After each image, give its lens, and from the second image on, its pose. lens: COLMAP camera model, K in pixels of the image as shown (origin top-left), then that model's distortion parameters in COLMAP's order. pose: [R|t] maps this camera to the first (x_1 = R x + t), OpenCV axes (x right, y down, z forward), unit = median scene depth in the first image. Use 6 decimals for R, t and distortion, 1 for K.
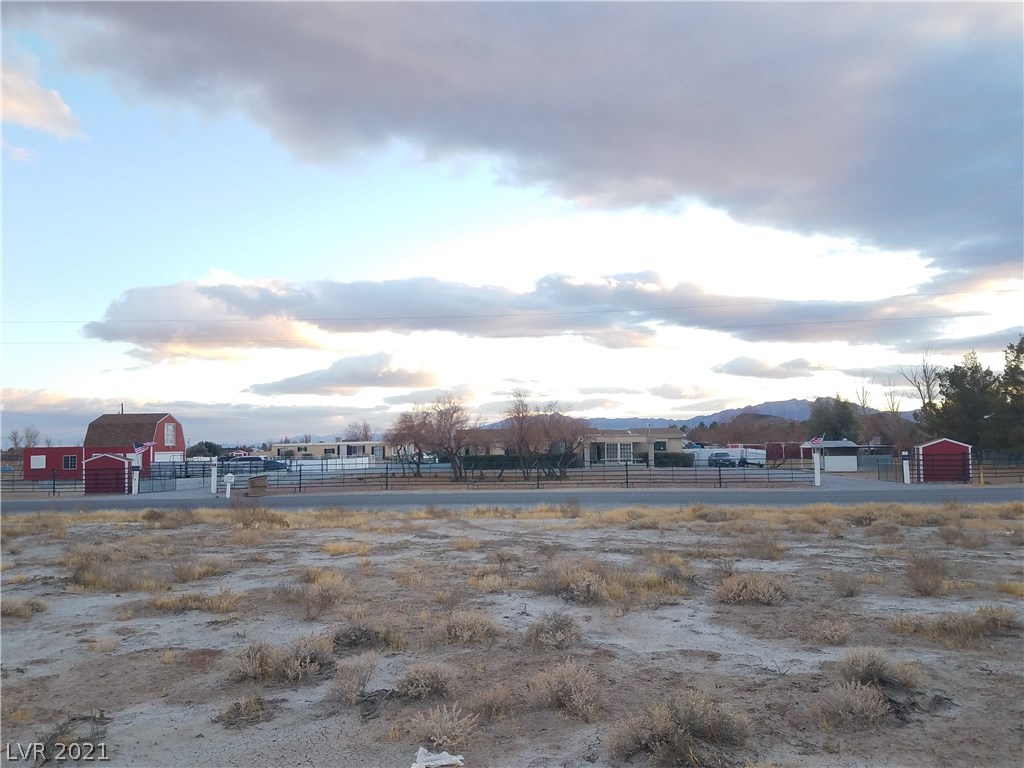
lens RADIAL K [[793.2, 0, 508.1], [0, 793.2, 406.8], [0, 0, 1]] dist [0.243700, -0.392979]
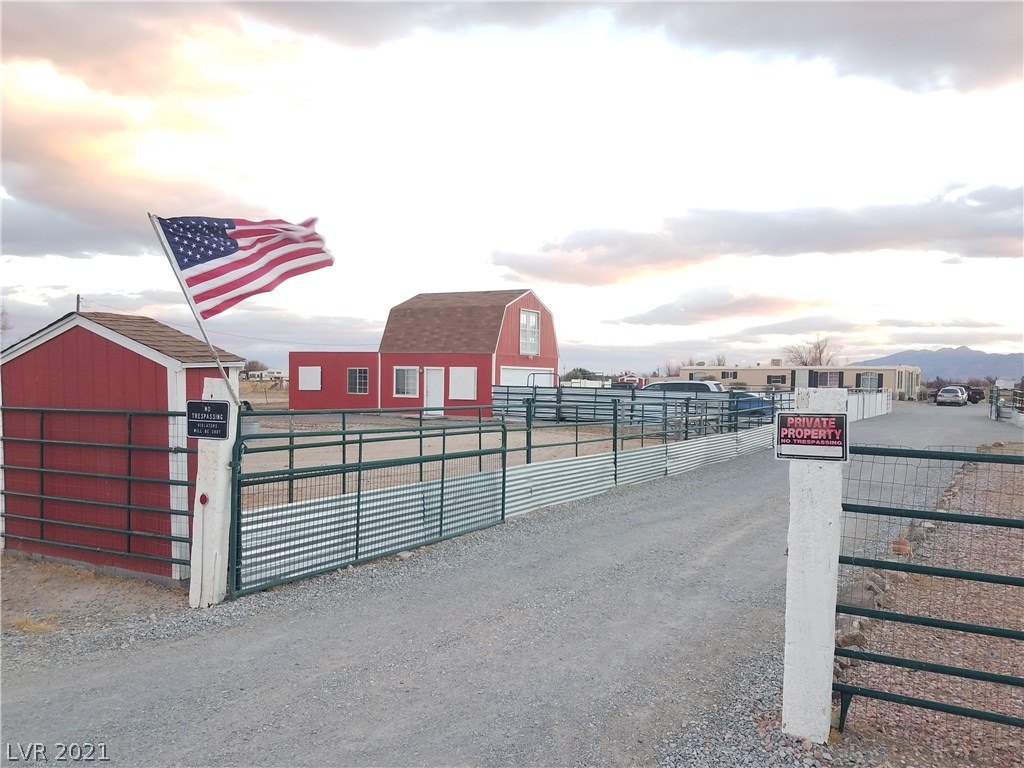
lens RADIAL K [[793.2, 0, 508.1], [0, 793.2, 406.8], [0, 0, 1]] dist [0.243700, -0.392979]
pose [[0.904575, 0.043076, -0.424132, -0.218979], [-0.007347, 0.996309, 0.085519, 0.037935], [0.426251, -0.074242, 0.901553, 0.555668]]
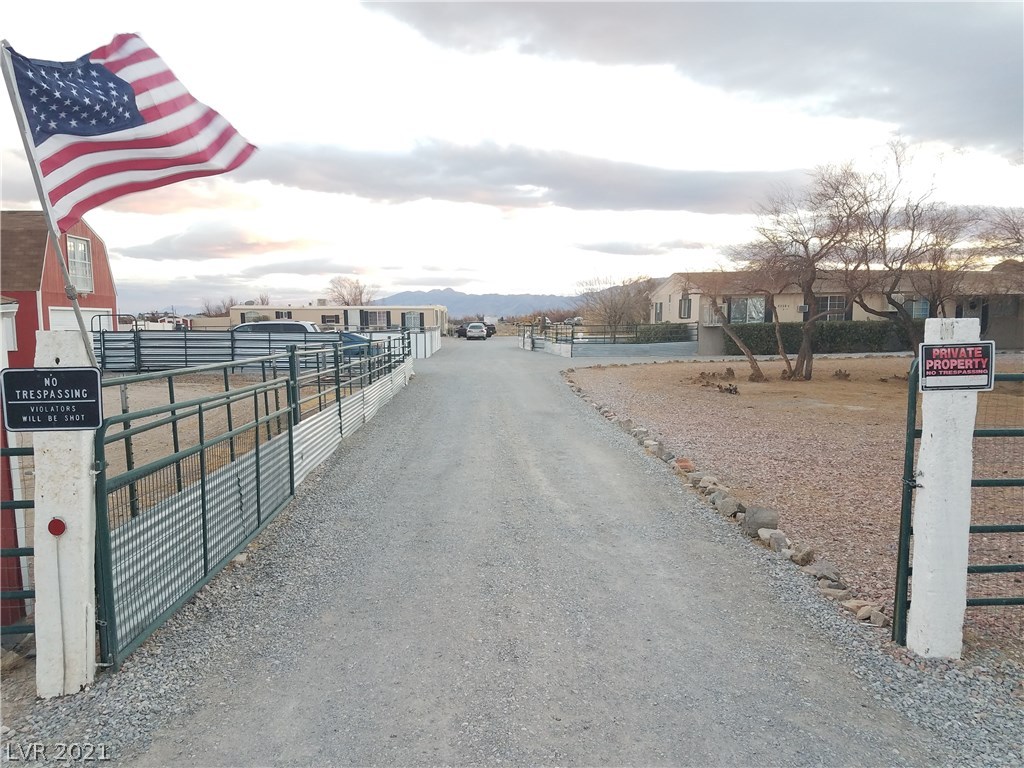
lens RADIAL K [[793.2, 0, 508.1], [0, 793.2, 406.8], [0, 0, 1]] dist [0.243700, -0.392979]
pose [[0.989636, -0.011333, 0.143151, -0.264659], [-0.010849, 0.988131, 0.153231, 0.039012], [-0.143188, -0.153196, 0.977767, 0.563736]]
